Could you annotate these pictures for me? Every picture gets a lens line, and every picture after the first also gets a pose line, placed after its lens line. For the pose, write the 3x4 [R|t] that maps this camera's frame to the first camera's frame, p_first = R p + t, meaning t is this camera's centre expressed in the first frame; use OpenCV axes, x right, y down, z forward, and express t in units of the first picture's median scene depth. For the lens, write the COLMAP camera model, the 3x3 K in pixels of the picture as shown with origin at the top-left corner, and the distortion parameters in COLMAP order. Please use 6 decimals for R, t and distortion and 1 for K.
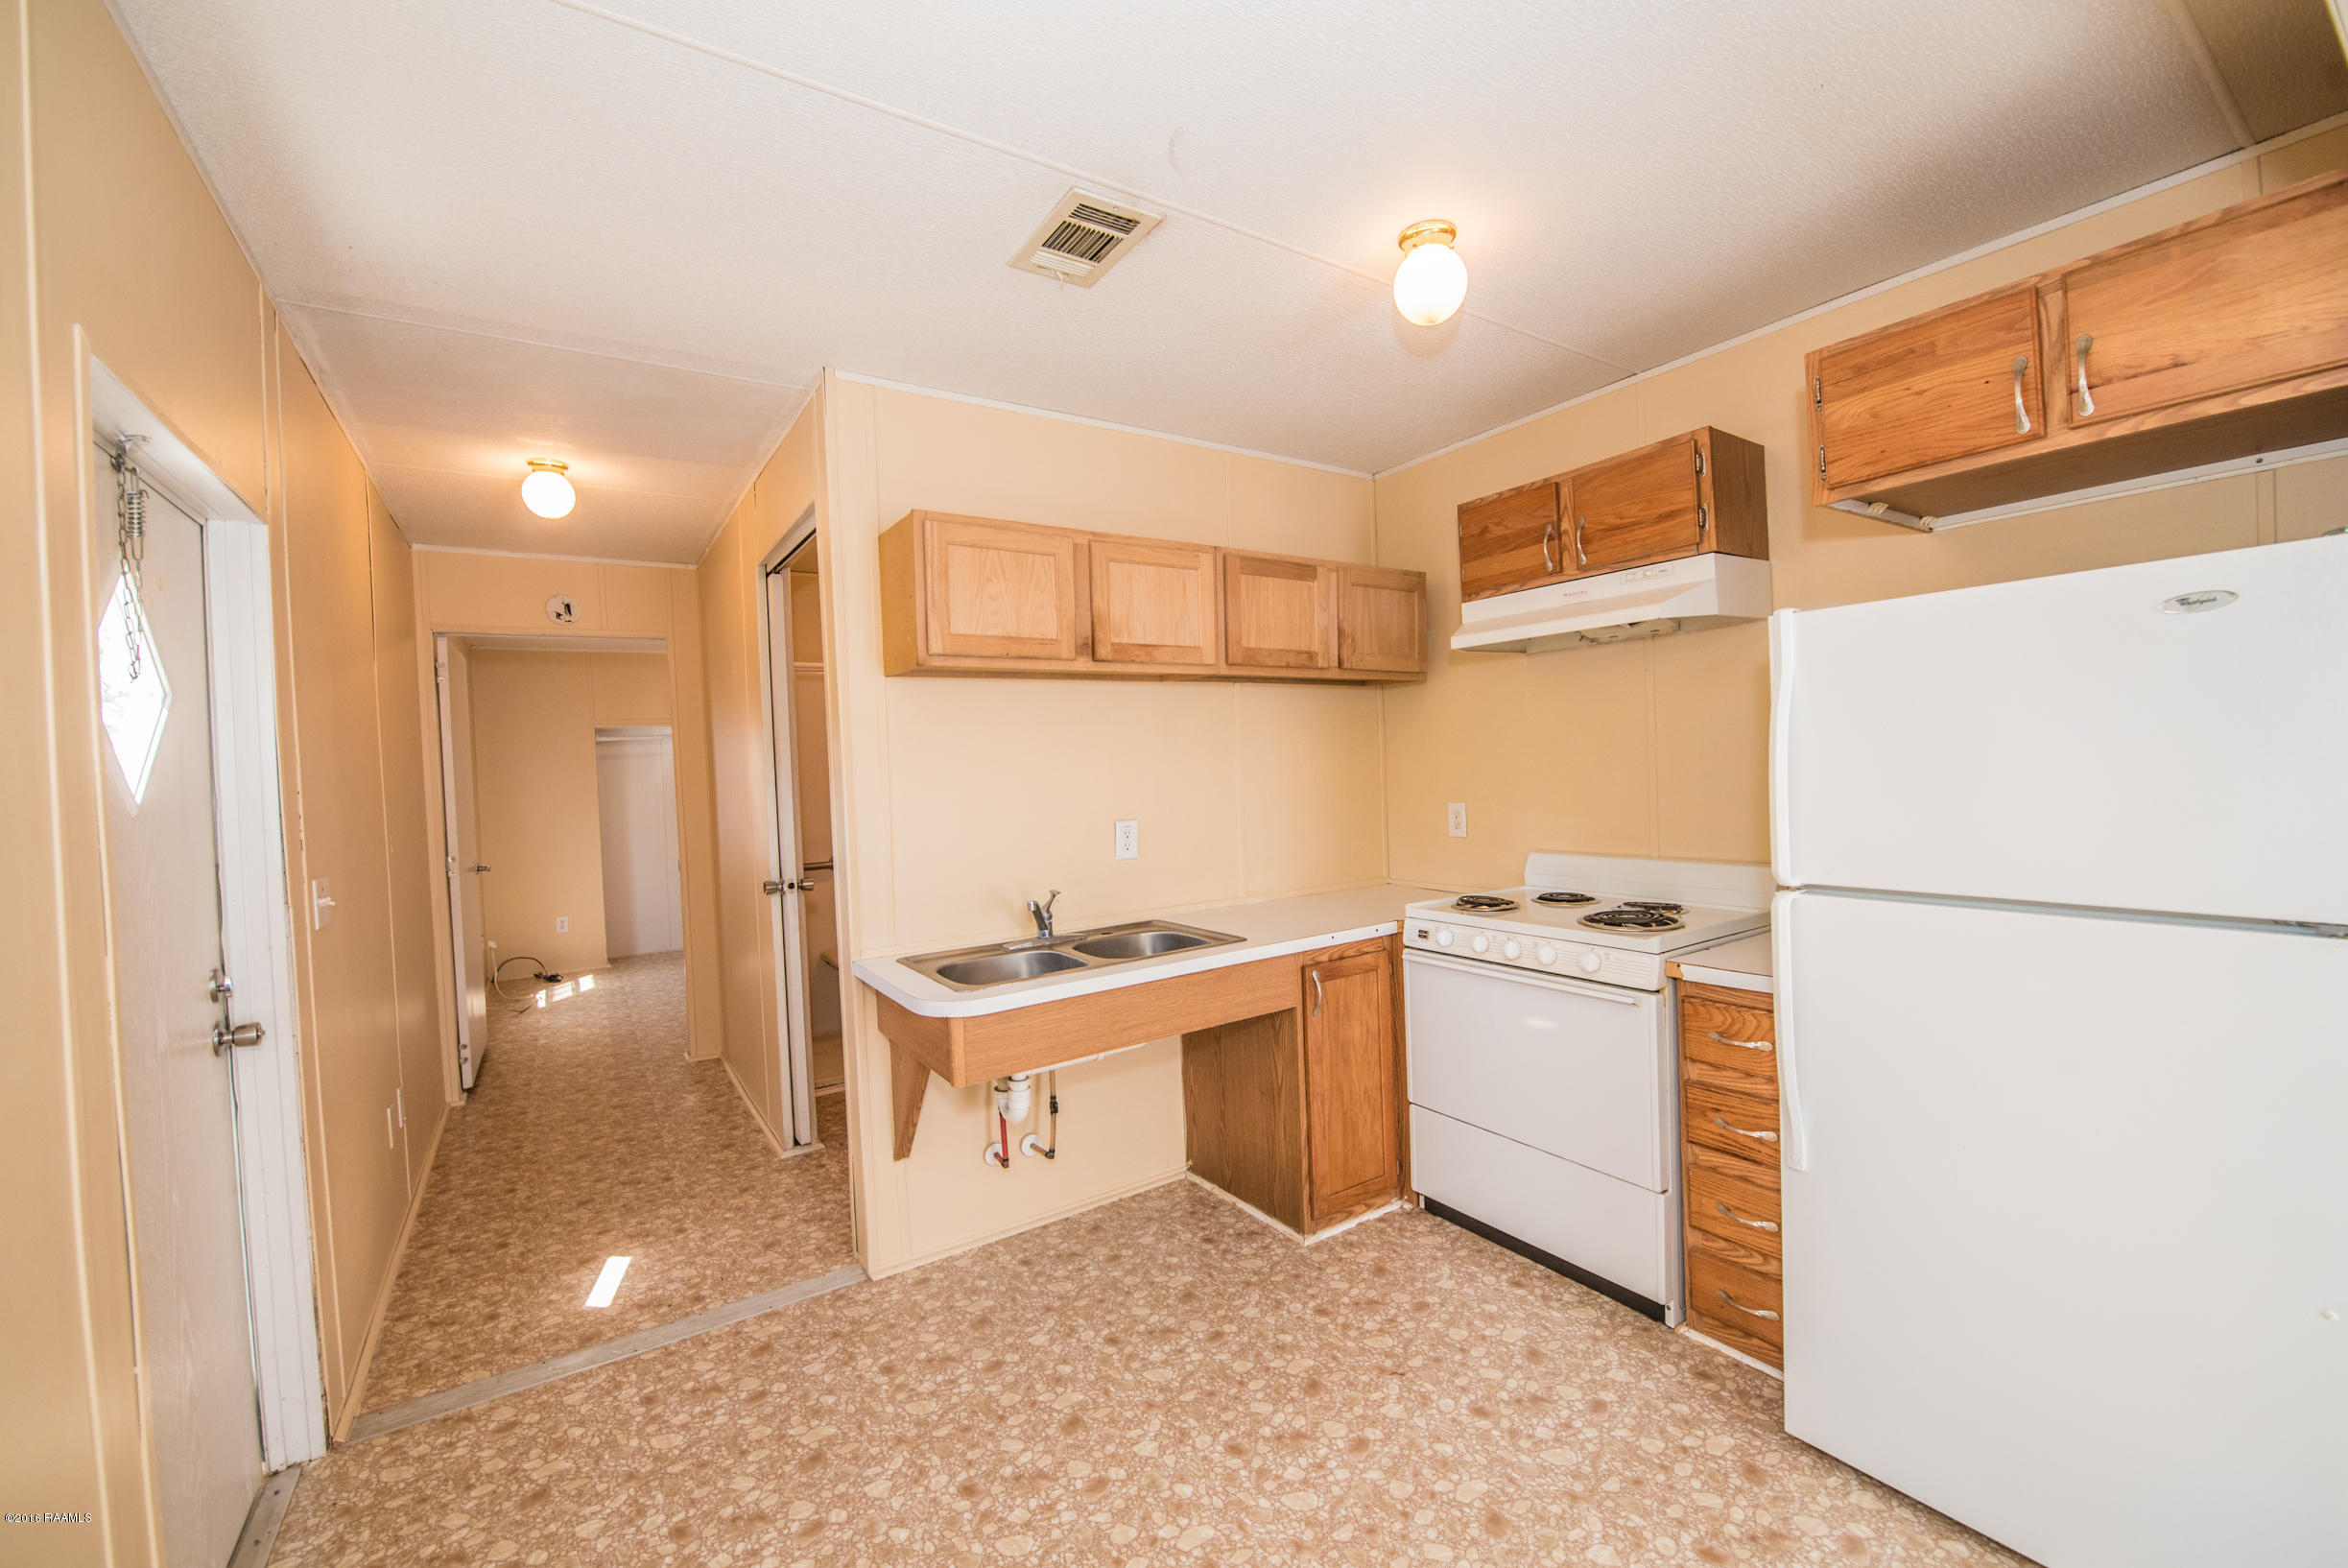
lens RADIAL K [[936.0, 0, 1189.3], [0, 936.0, 780.9], [0, 0, 1]] dist [-0.008485, -0.002485]
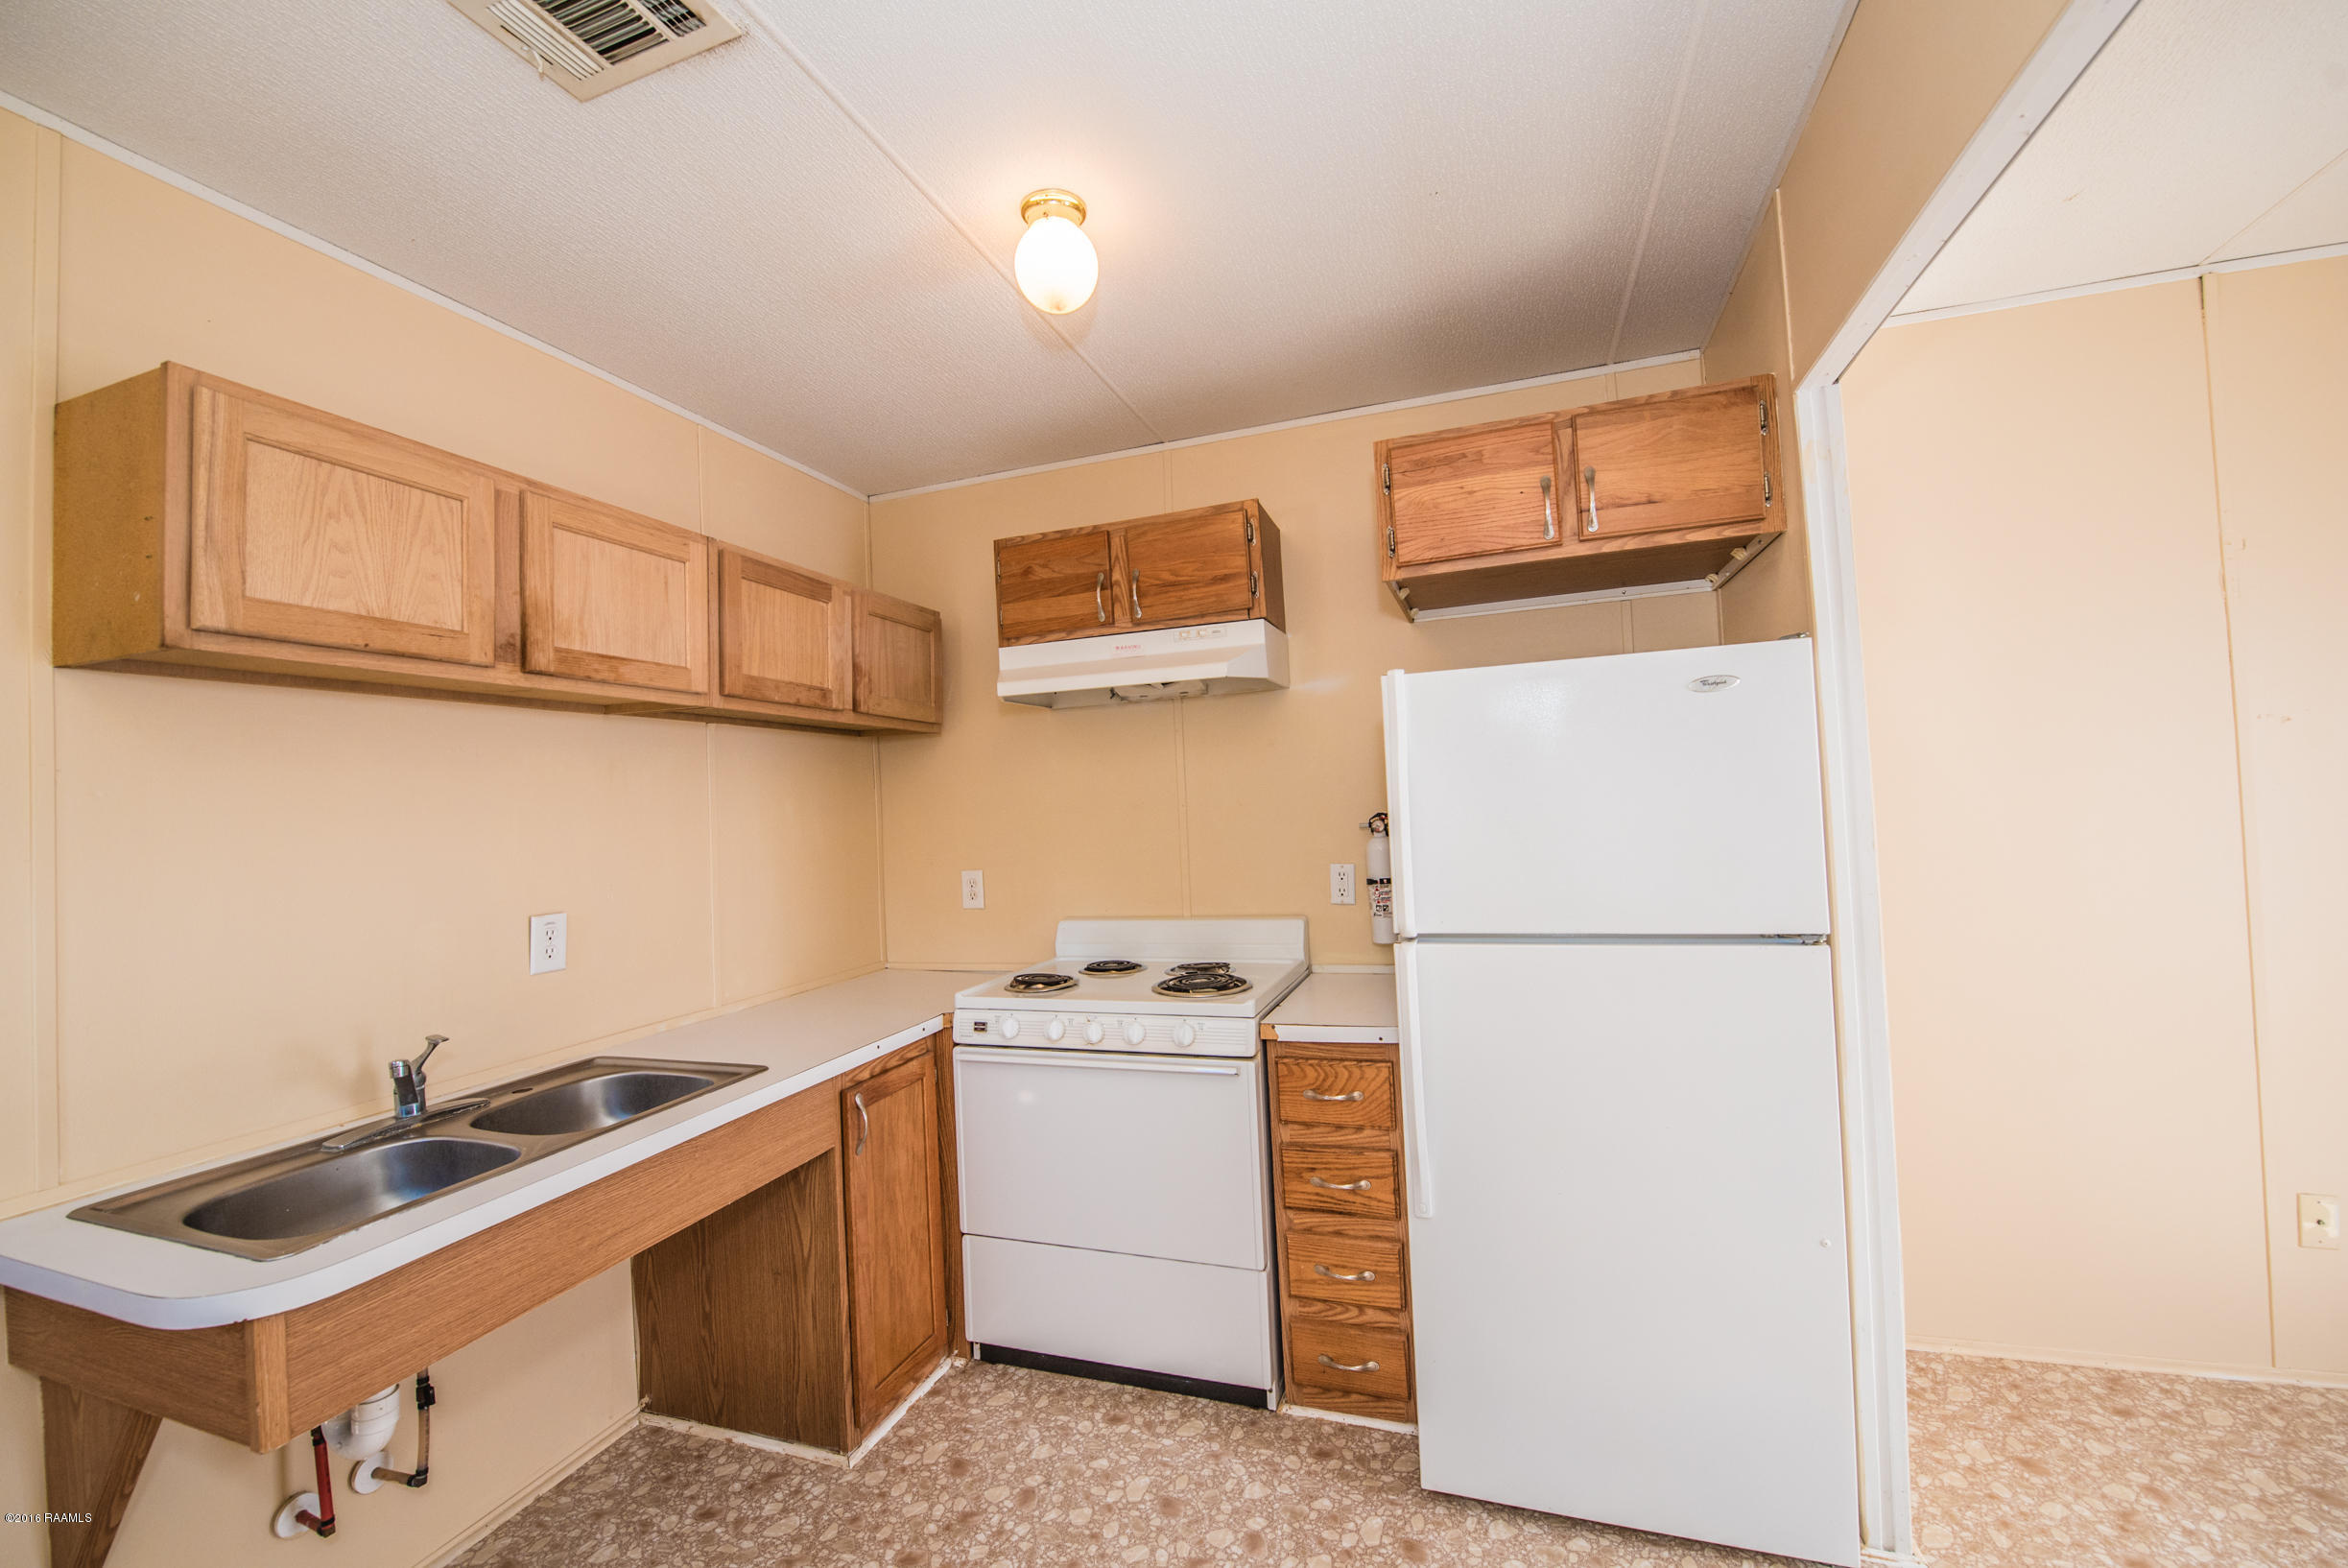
lens RADIAL K [[936.0, 0, 1172.3], [0, 936.0, 785.3], [0, 0, 1]] dist [-0.008485, -0.002485]
pose [[0.803707, 0.016534, 0.594795, -0.128211], [0.024502, 0.997846, -0.060846, 0.001490], [-0.594520, 0.063476, 0.801572, 0.221409]]
